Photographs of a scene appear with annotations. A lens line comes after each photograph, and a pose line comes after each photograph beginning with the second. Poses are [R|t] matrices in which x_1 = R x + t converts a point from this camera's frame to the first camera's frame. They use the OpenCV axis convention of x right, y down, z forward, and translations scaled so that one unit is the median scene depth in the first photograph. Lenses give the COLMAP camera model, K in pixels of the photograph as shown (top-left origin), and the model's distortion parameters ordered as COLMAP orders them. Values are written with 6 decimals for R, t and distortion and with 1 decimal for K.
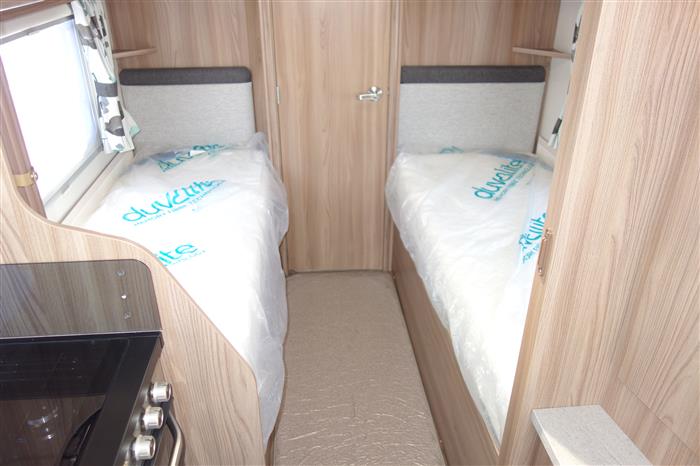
lens RADIAL K [[555.3, 0, 353.4], [0, 555.3, 236.4], [0, 0, 1]] dist [-0.005140, -0.009810]
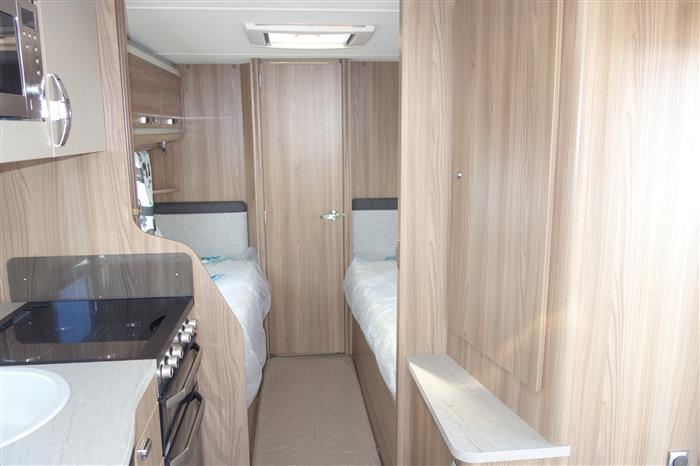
lens RADIAL K [[555.3, 0, 353.4], [0, 555.3, 236.4], [0, 0, 1]] dist [-0.005140, -0.009810]
pose [[0.999800, -0.012171, 0.015892, 0.066000], [0.016336, 0.954933, -0.296371, 0.218310], [-0.011568, 0.296571, 0.954941, -0.342234]]
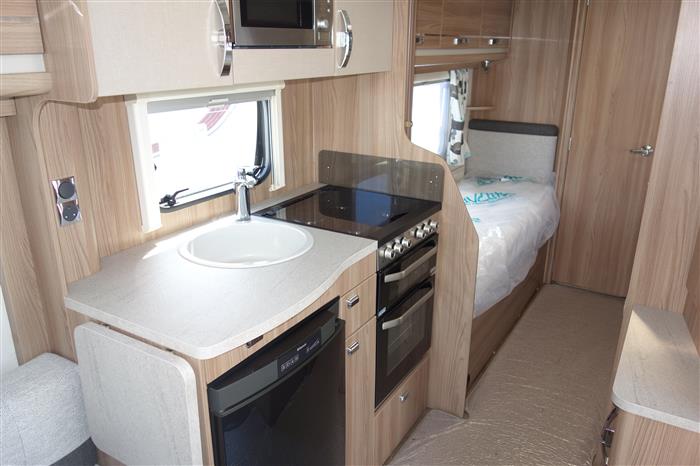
lens RADIAL K [[555.3, 0, 353.4], [0, 555.3, 236.4], [0, 0, 1]] dist [-0.005140, -0.009810]
pose [[0.808357, 0.198790, -0.554113, 0.244005], [-0.283620, 0.956330, -0.070666, 0.221702], [0.515867, 0.214281, 0.829437, -0.385087]]
